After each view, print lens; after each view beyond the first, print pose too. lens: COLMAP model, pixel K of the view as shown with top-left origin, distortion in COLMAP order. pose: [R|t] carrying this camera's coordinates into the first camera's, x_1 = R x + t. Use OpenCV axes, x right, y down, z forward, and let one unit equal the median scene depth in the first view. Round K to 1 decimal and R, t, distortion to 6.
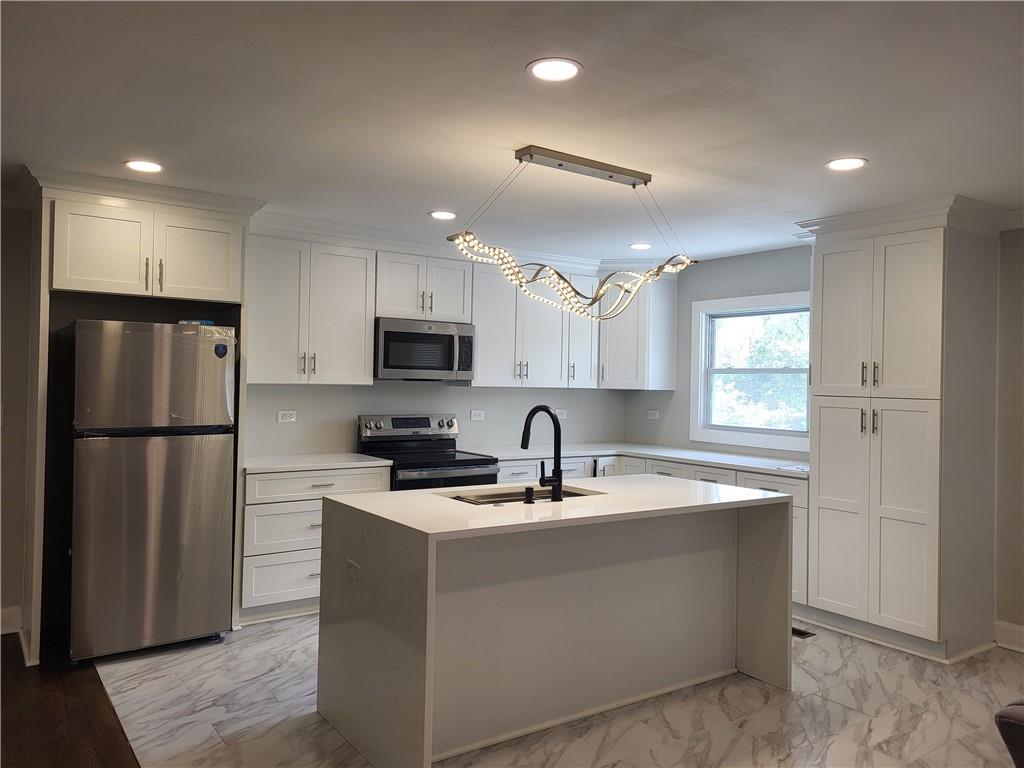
lens RADIAL K [[789.4, 0, 507.8], [0, 789.4, 361.7], [0, 0, 1]] dist [0.031878, -0.005537]
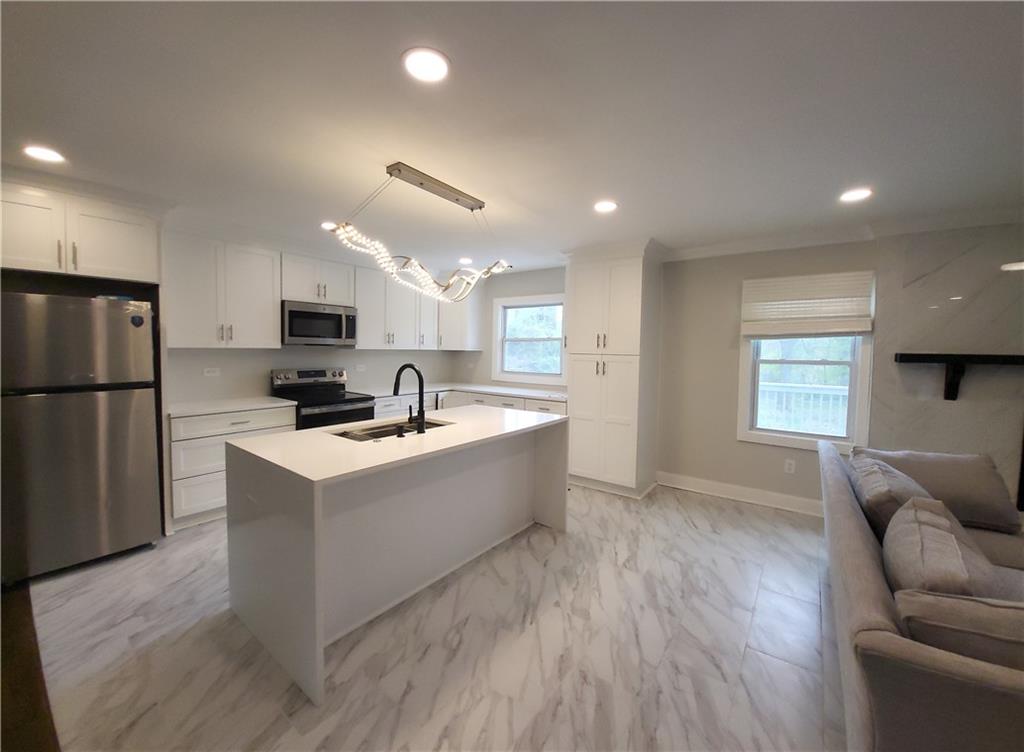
lens RADIAL K [[404.7, 0, 515.5], [0, 404.7, 360.6], [0, 0, 1]] dist [-0.028418, -0.001529]
pose [[0.947109, -0.013839, 0.320612, -0.004330], [-0.005921, 0.998146, 0.060575, 0.006376], [-0.320856, -0.059270, 0.945272, 0.226390]]
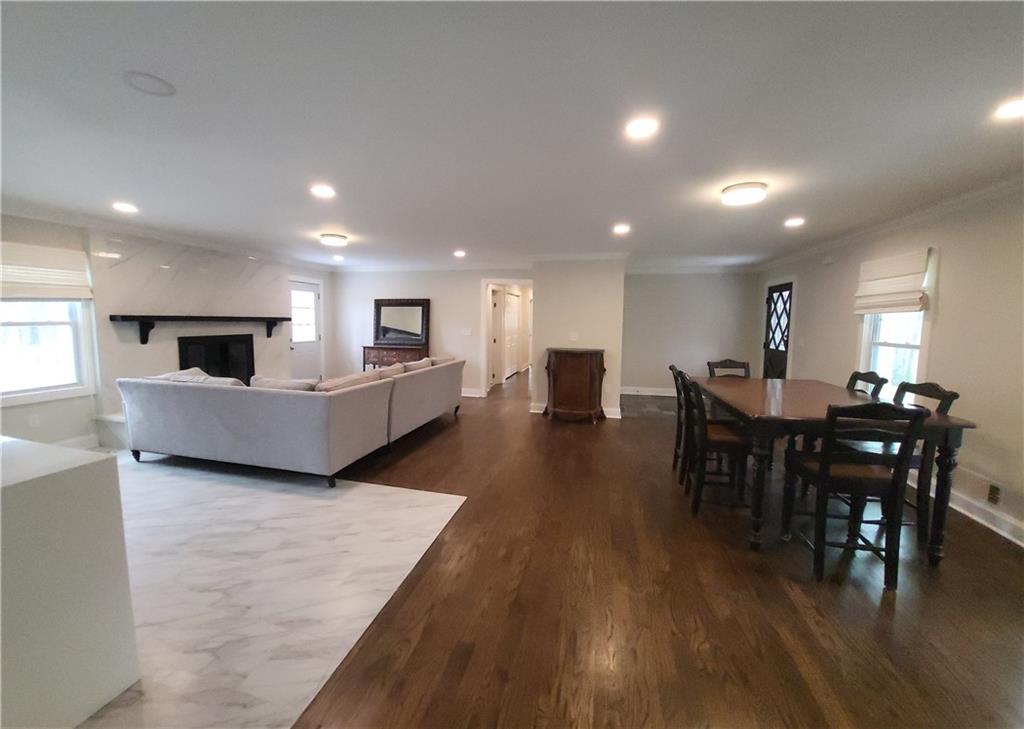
lens RADIAL K [[387.9, 0, 510.9], [0, 387.9, 362.2], [0, 0, 1]] dist [-0.042070, -0.000937]
pose [[-0.686698, -0.103323, 0.719562, -0.495552], [-0.052349, 0.994306, 0.092816, 0.010798], [-0.725055, 0.026068, -0.688197, 0.577144]]
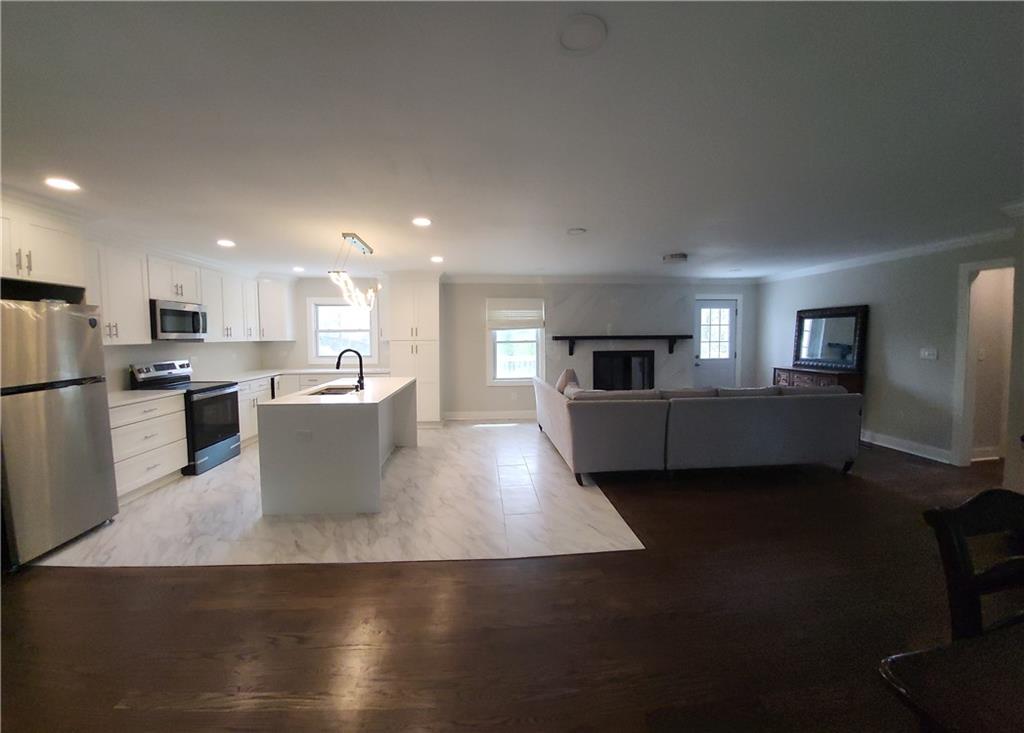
lens RADIAL K [[387.9, 0, 516.8], [0, 387.9, 360.2], [0, 0, 1]] dist [-0.042070, -0.000937]
pose [[0.494332, -0.076187, 0.865928, -0.538201], [-0.009385, 0.995626, 0.092956, -0.015104], [-0.869222, -0.054078, 0.491455, 0.038734]]
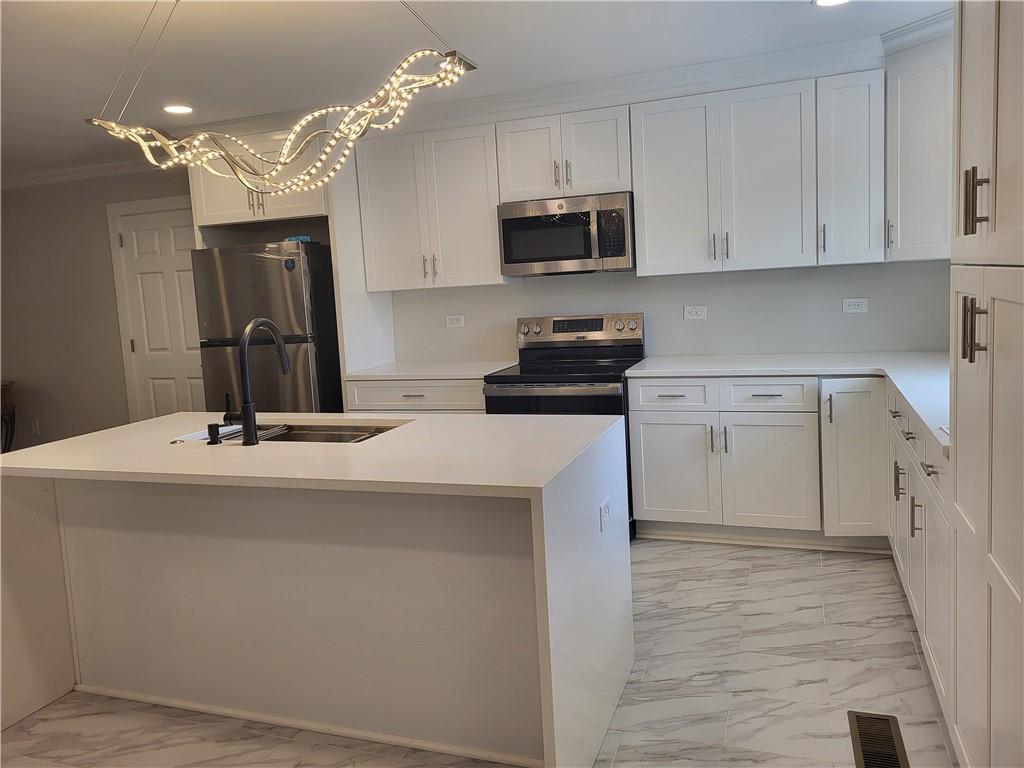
lens RADIAL K [[789.4, 0, 500.7], [0, 789.4, 357.2], [0, 0, 1]] dist [0.031878, -0.005537]
pose [[0.554727, 0.031992, -0.831417, 0.658984], [0.091704, 0.990822, 0.099311, 0.027636], [0.826963, -0.131335, 0.546702, 0.621935]]
